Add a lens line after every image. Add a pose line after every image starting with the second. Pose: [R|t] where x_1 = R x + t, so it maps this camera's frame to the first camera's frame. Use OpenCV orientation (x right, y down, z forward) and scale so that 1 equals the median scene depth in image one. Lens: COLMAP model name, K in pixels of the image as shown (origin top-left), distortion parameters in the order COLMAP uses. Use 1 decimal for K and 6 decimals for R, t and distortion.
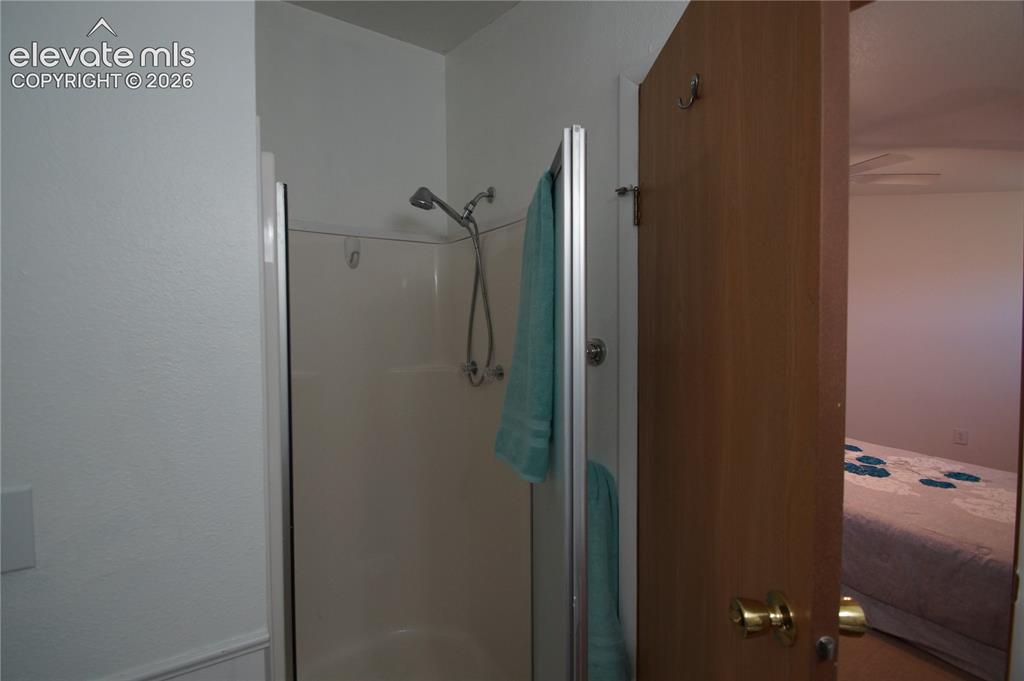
lens RADIAL K [[459.7, 0, 514.5], [0, 459.7, 333.4], [0, 0, 1]] dist [0.003513, -0.011031]
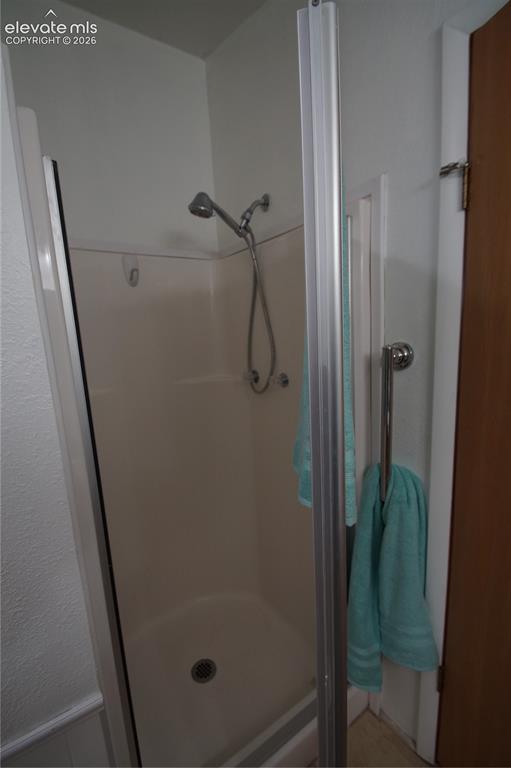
lens RADIAL K [[344.8, 0, 257.1], [0, 344.8, 390.8], [0, 0, 1]] dist [0.003513, -0.011031]
pose [[0.998276, -0.055156, 0.020066, -0.109140], [0.051887, 0.989142, 0.137502, -0.002661], [-0.027432, -0.136223, 0.990298, 0.208855]]
